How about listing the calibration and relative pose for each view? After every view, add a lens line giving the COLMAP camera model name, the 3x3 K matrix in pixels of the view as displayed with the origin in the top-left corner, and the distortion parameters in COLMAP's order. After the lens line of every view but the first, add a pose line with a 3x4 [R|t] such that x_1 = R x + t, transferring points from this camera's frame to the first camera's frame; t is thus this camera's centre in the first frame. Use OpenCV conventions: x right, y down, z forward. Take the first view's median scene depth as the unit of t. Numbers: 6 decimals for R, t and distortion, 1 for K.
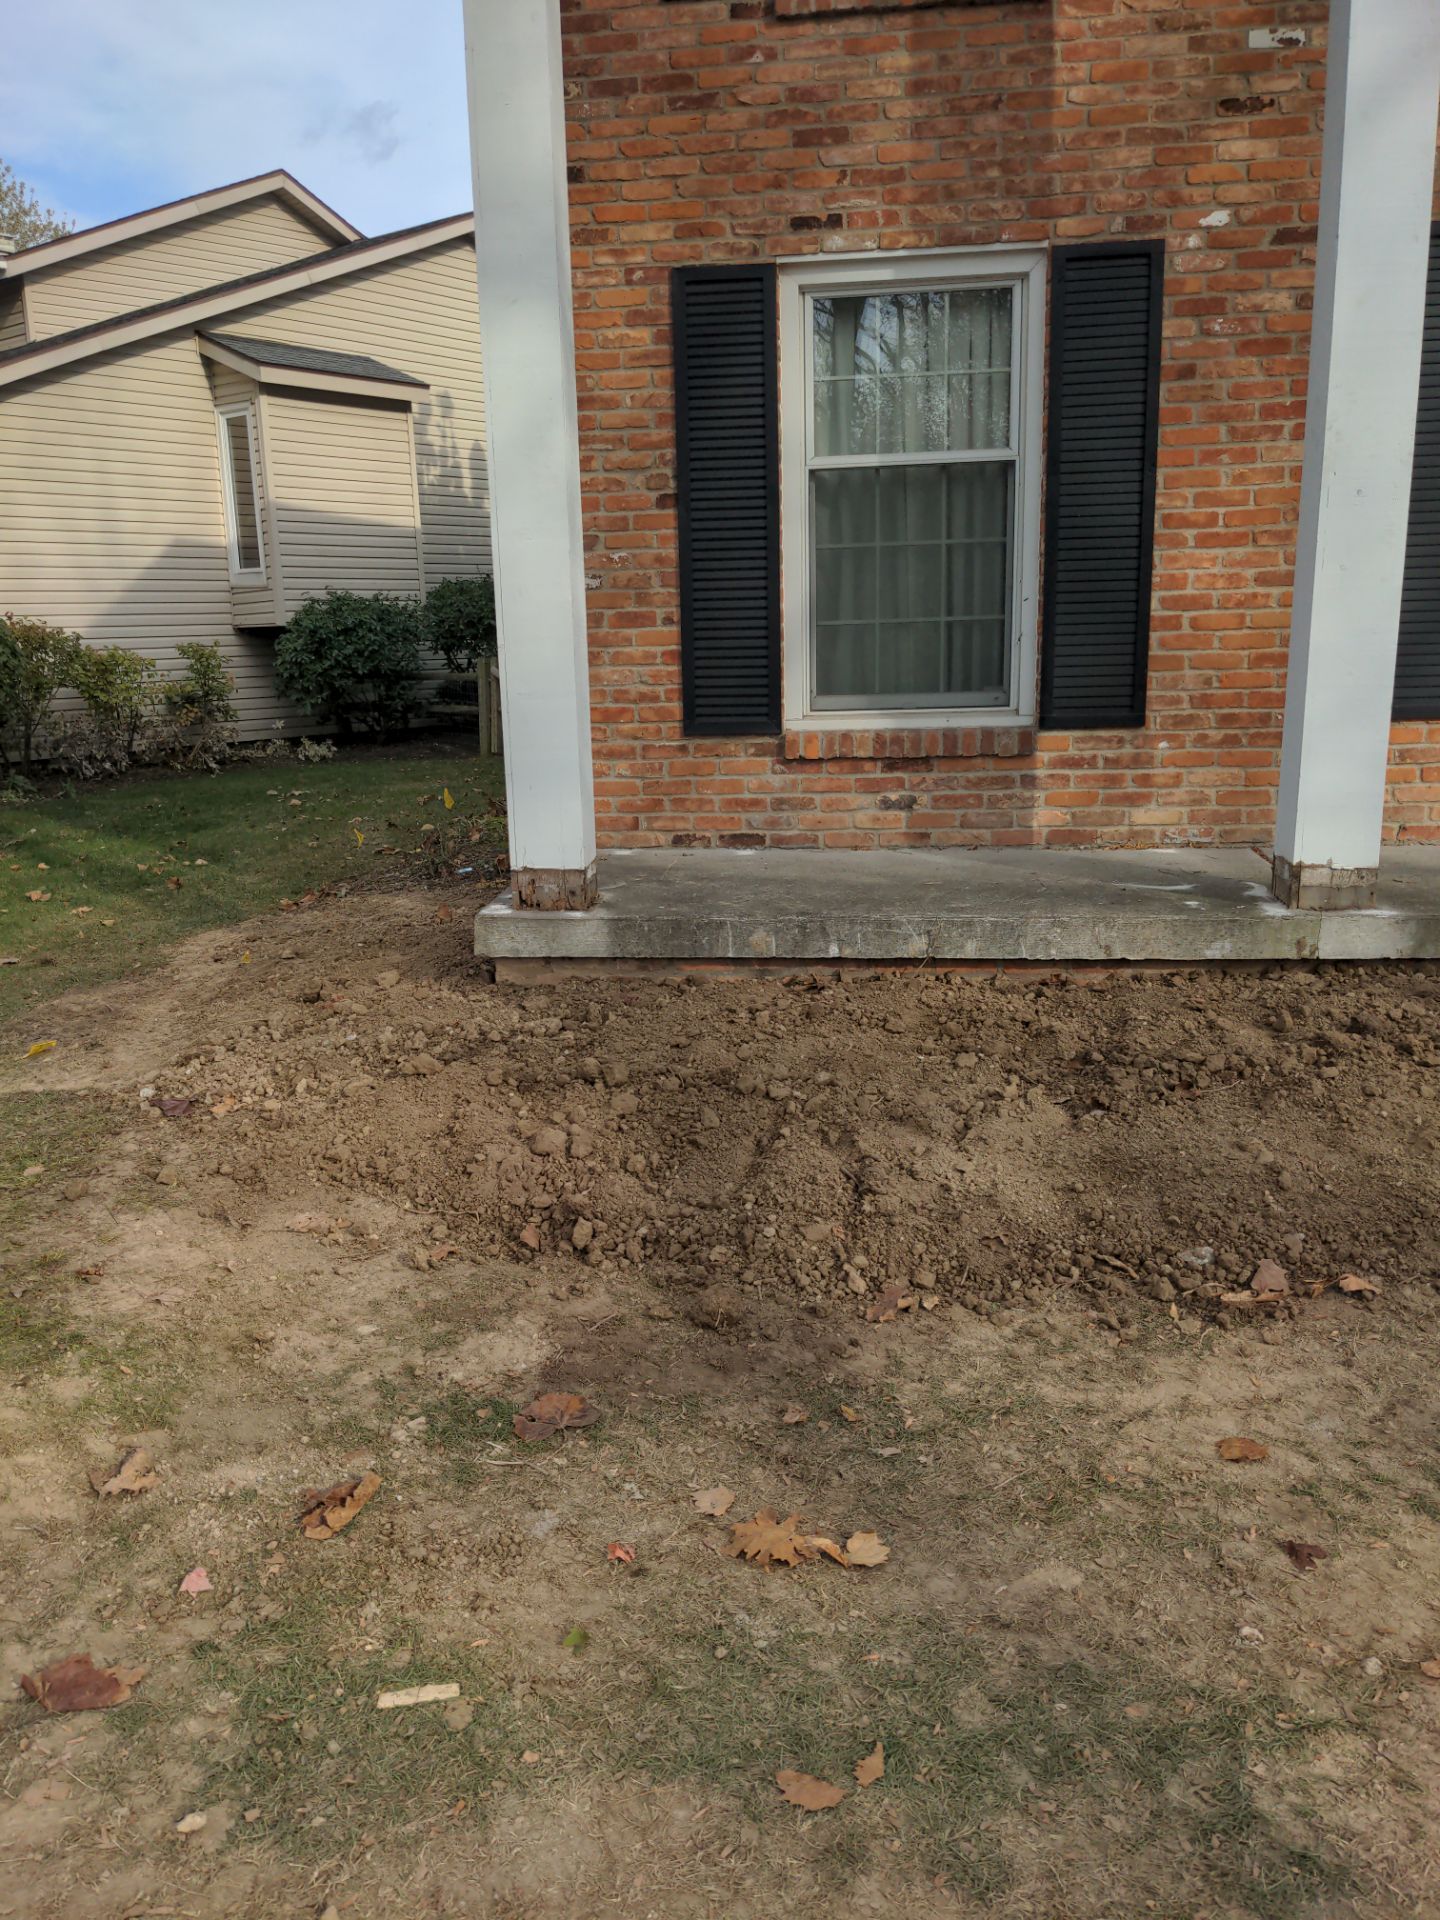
lens RADIAL K [[1490.7, 0, 693.2], [0, 1490.7, 962.7], [0, 0, 1]] dist [0.071089, -0.072625]
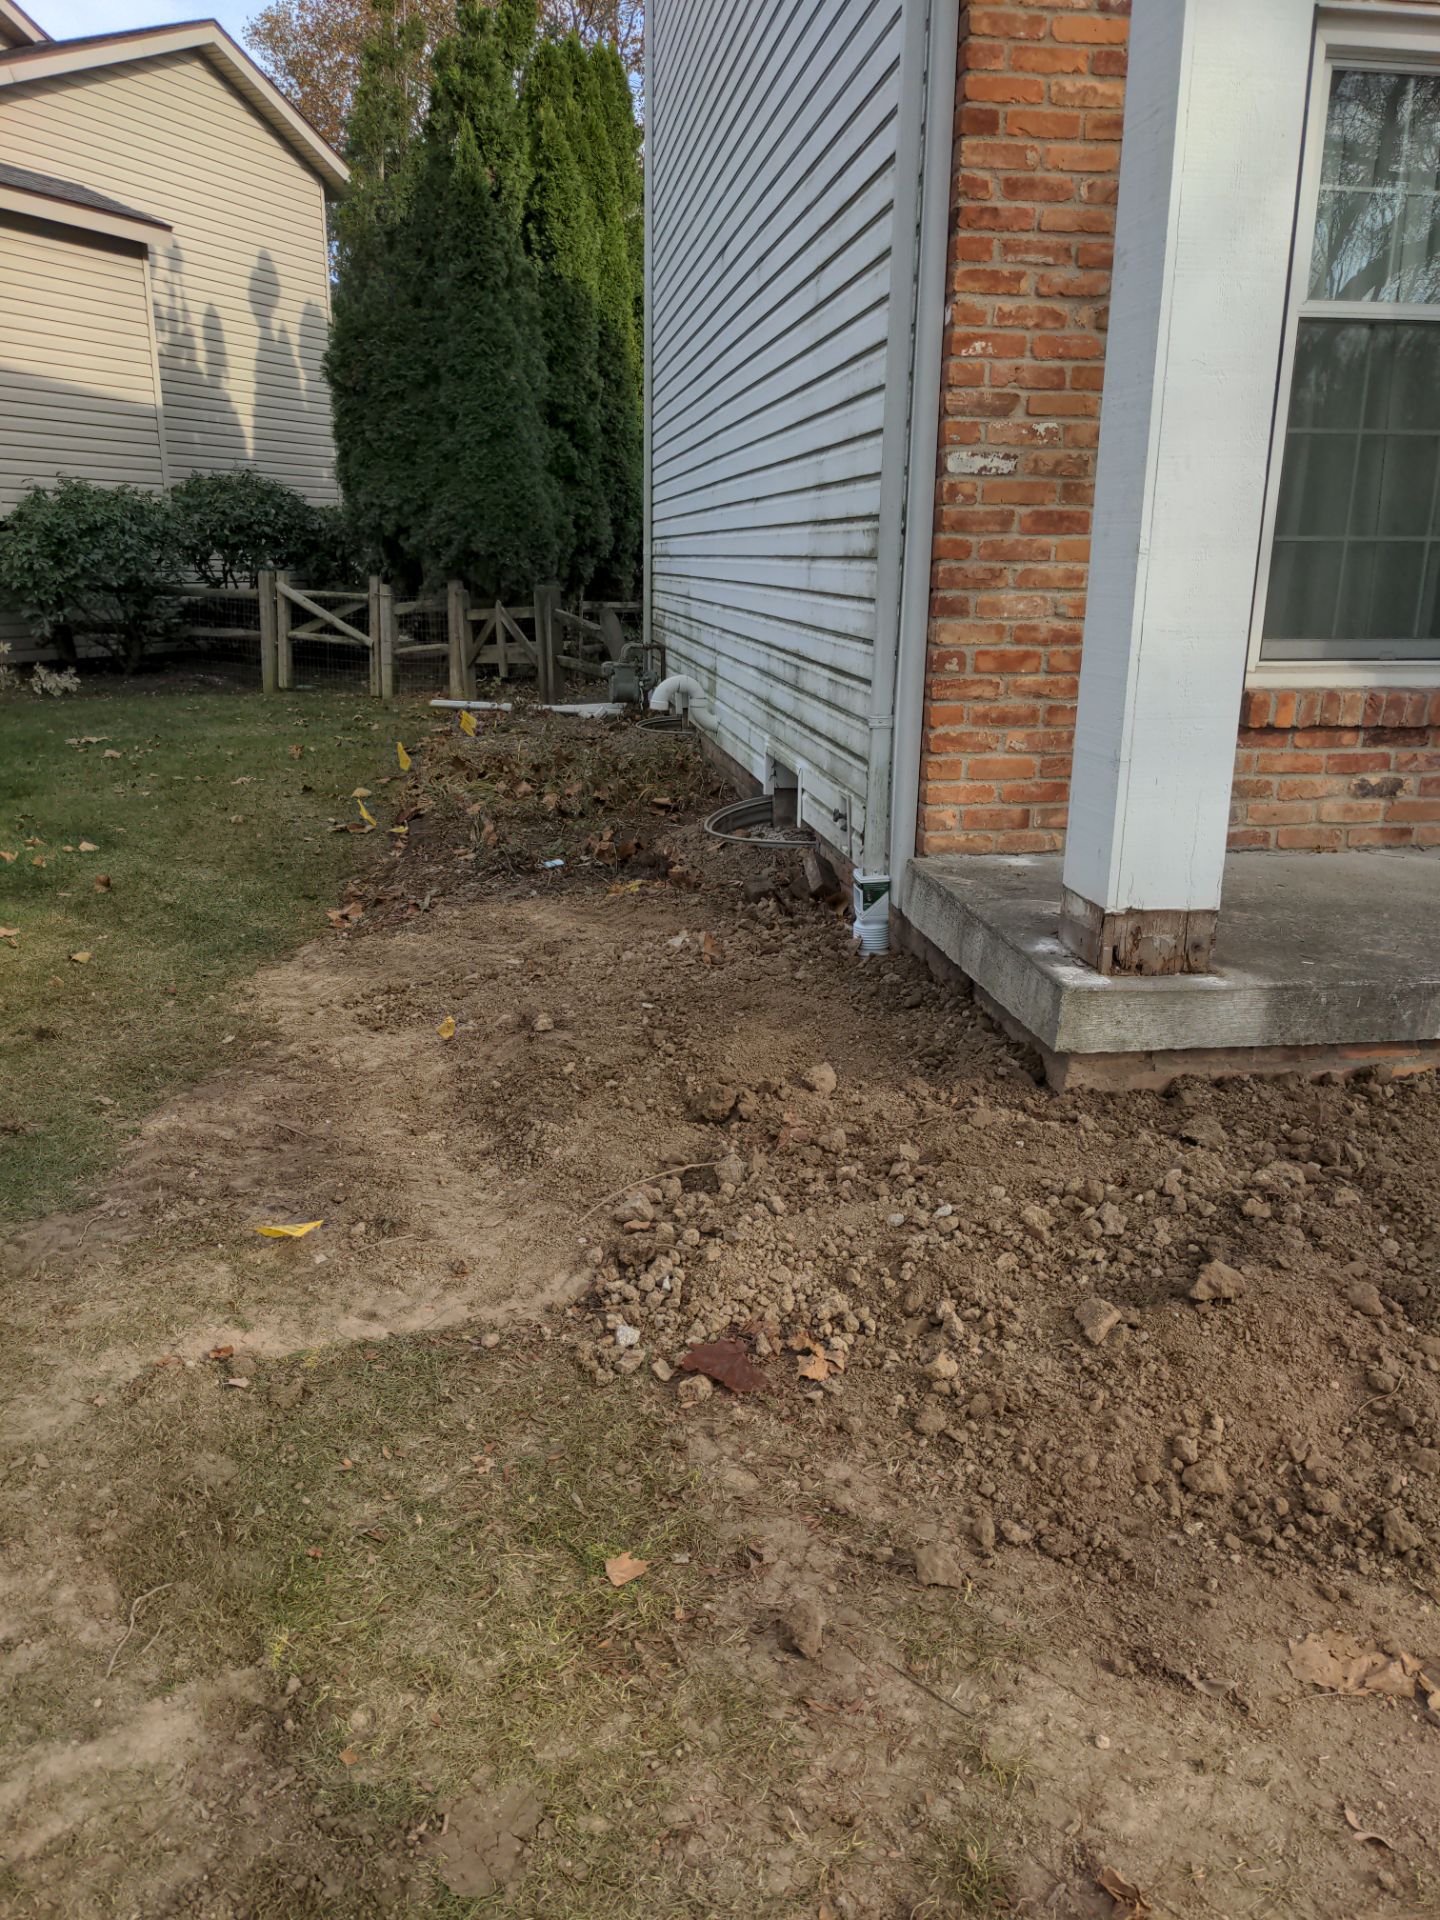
lens RADIAL K [[1490.7, 0, 693.2], [0, 1490.7, 962.7], [0, 0, 1]] dist [0.071089, -0.072625]
pose [[0.963459, -0.034069, 0.265681, -0.388466], [0.022275, 0.998633, 0.047281, -0.063487], [-0.266929, -0.039636, 0.962901, 0.369038]]
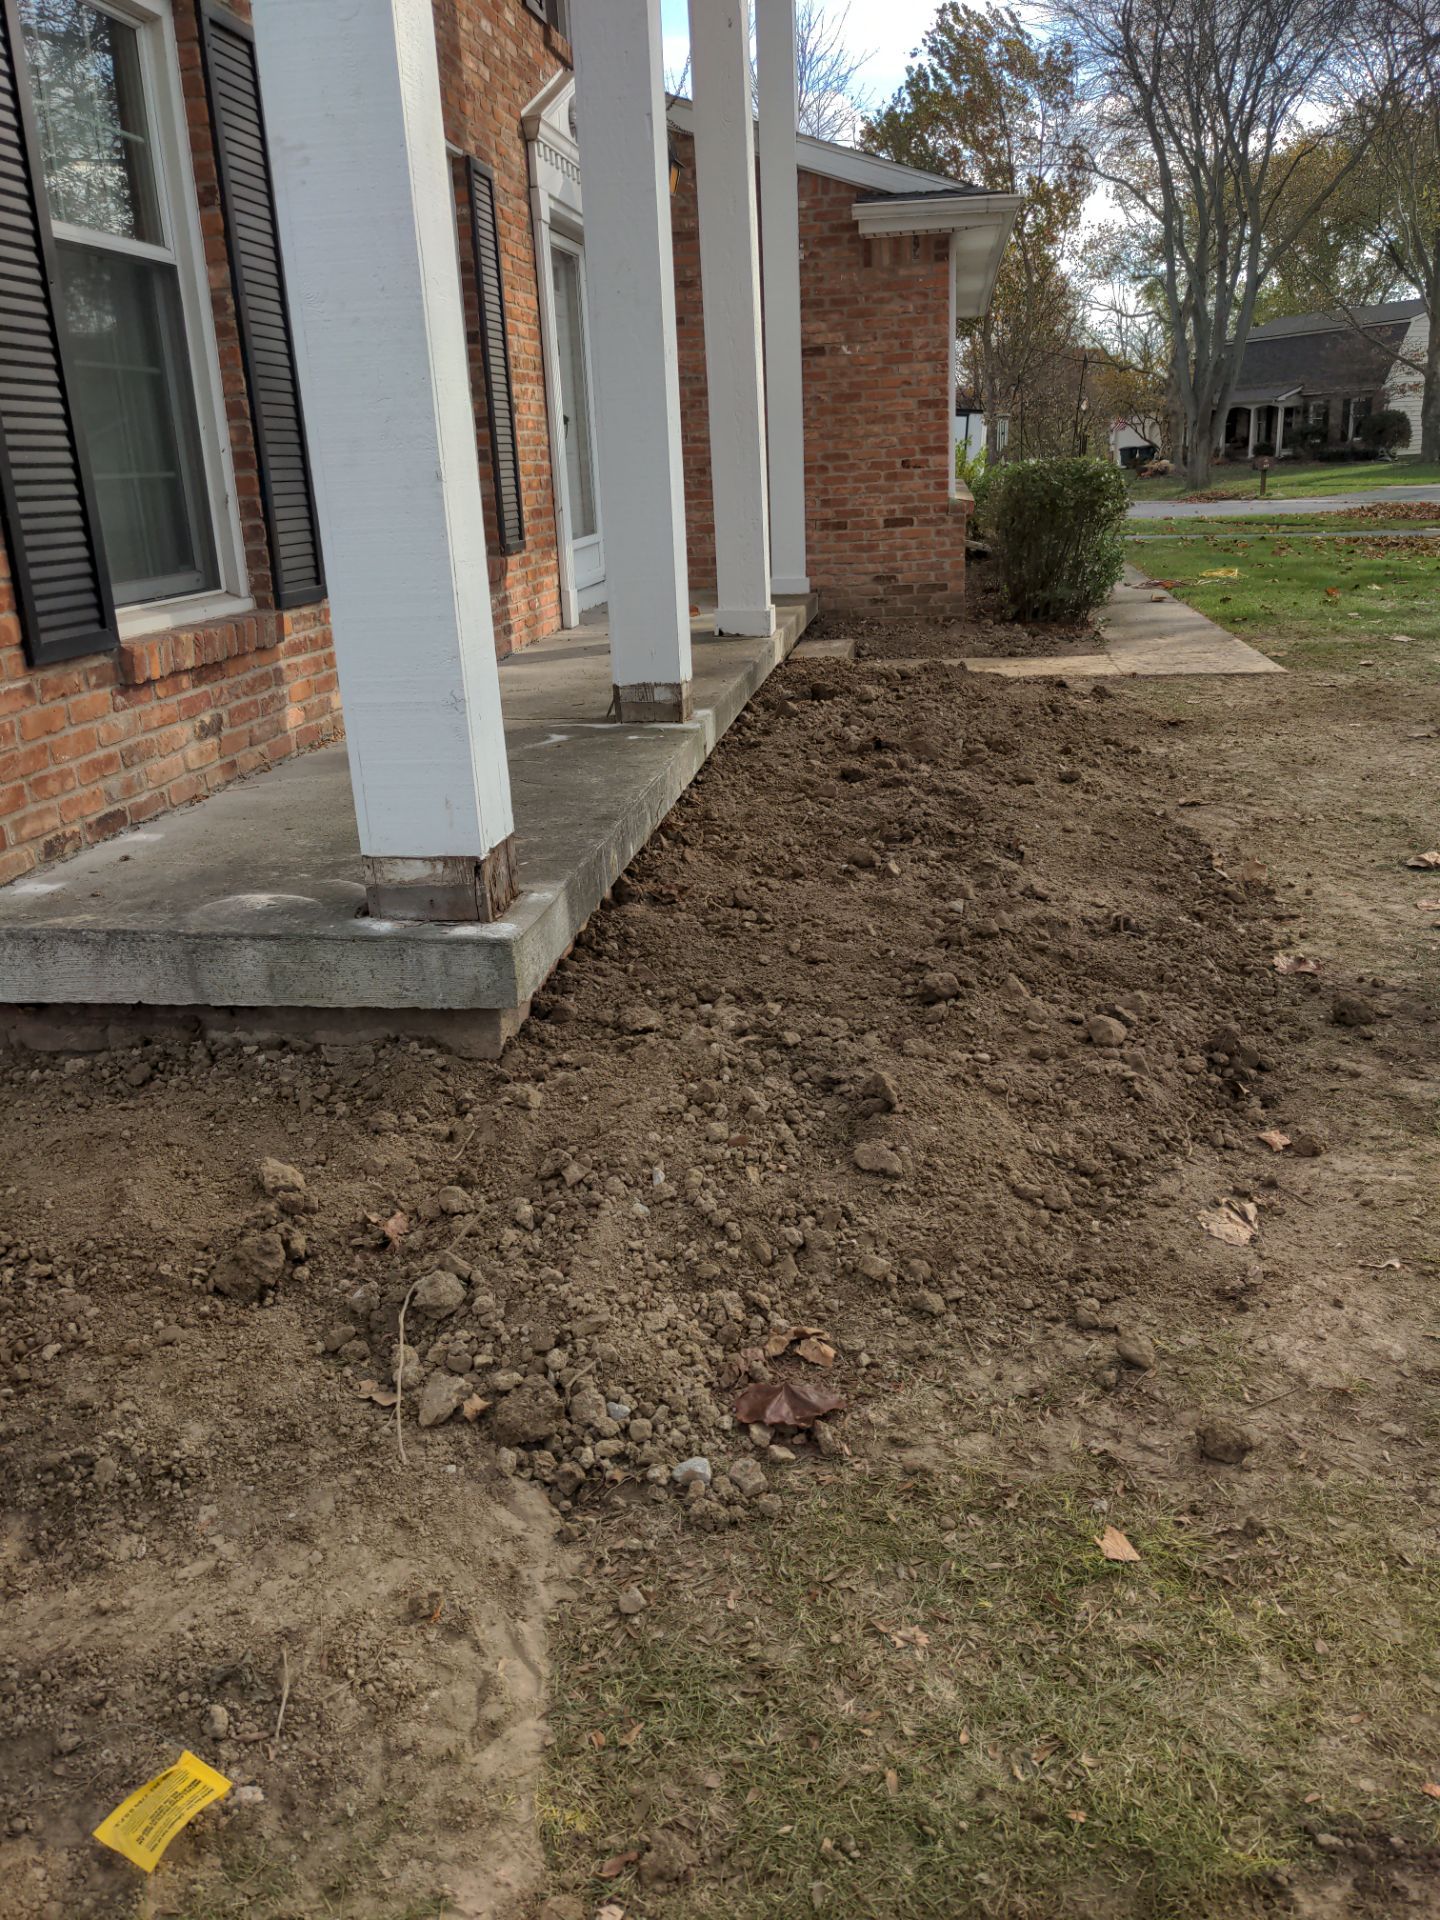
lens RADIAL K [[1490.7, 0, 693.2], [0, 1490.7, 962.7], [0, 0, 1]] dist [0.071089, -0.072625]
pose [[0.021331, -0.290213, 0.956724, -0.594603], [0.267163, 0.923797, 0.274268, -0.138792], [-0.963415, 0.249751, 0.097240, 0.727890]]
